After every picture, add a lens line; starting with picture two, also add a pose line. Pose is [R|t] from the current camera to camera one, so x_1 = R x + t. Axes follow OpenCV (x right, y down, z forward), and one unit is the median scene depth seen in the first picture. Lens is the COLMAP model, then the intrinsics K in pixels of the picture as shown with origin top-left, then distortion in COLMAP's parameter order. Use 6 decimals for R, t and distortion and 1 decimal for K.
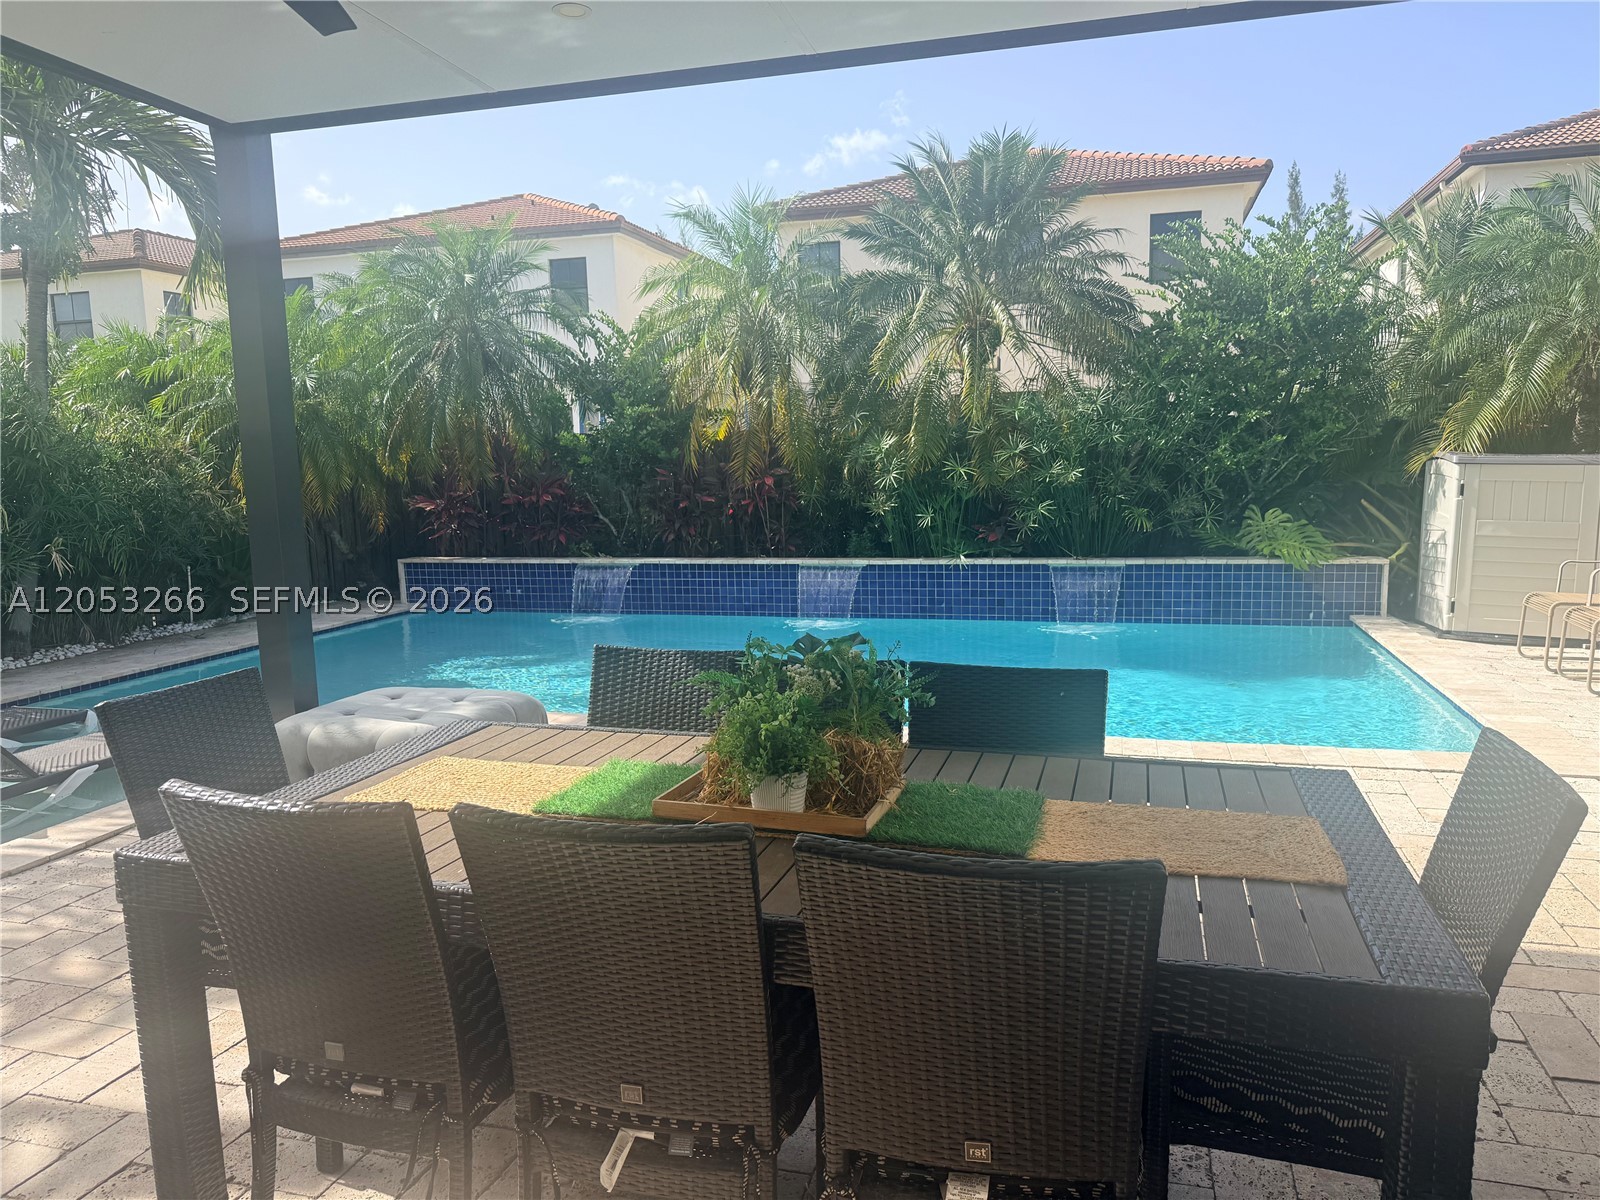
lens RADIAL K [[1118.2, 0, 801.0], [0, 1118.2, 607.9], [0, 0, 1]] dist [0.090359, -0.109608]
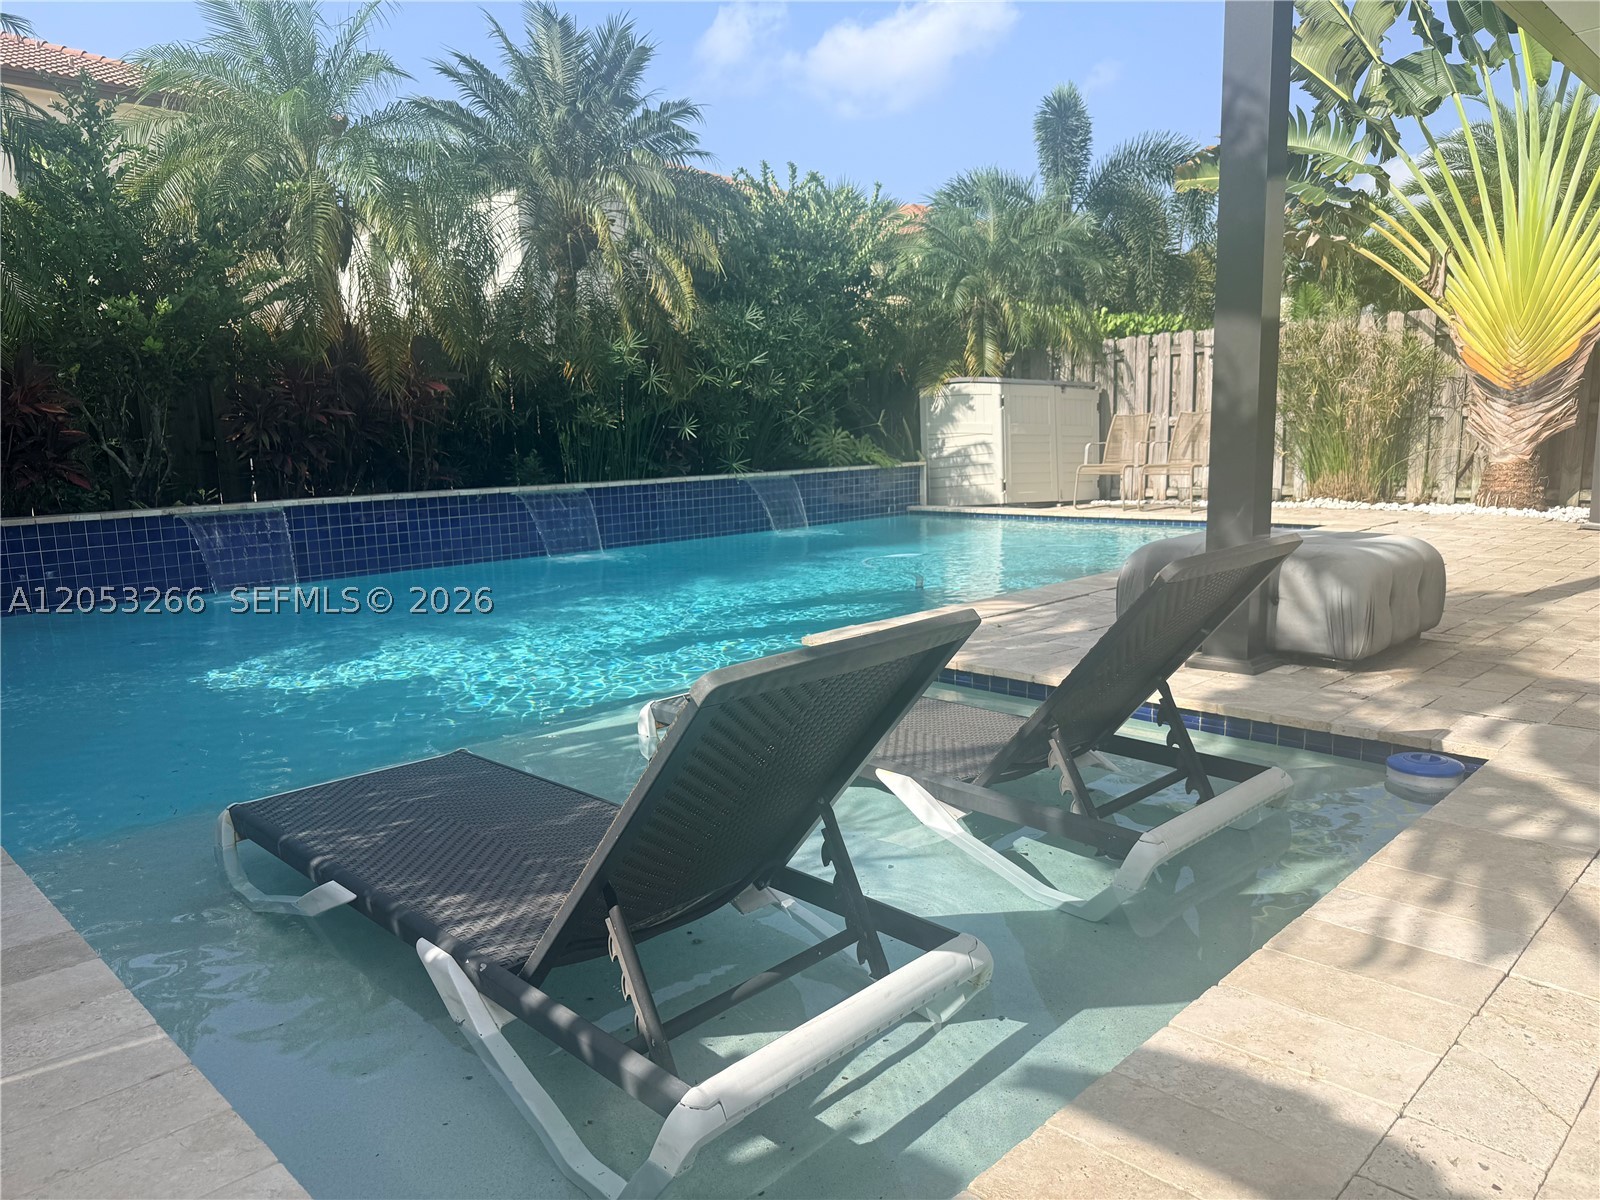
lens RADIAL K [[1118.2, 0, 806.7], [0, 1118.2, 591.2], [0, 0, 1]] dist [0.090359, -0.109608]
pose [[0.461150, -0.121828, 0.878919, -0.648352], [0.106494, 0.990969, 0.081484, -0.013487], [-0.880908, 0.056023, 0.469960, 0.464069]]
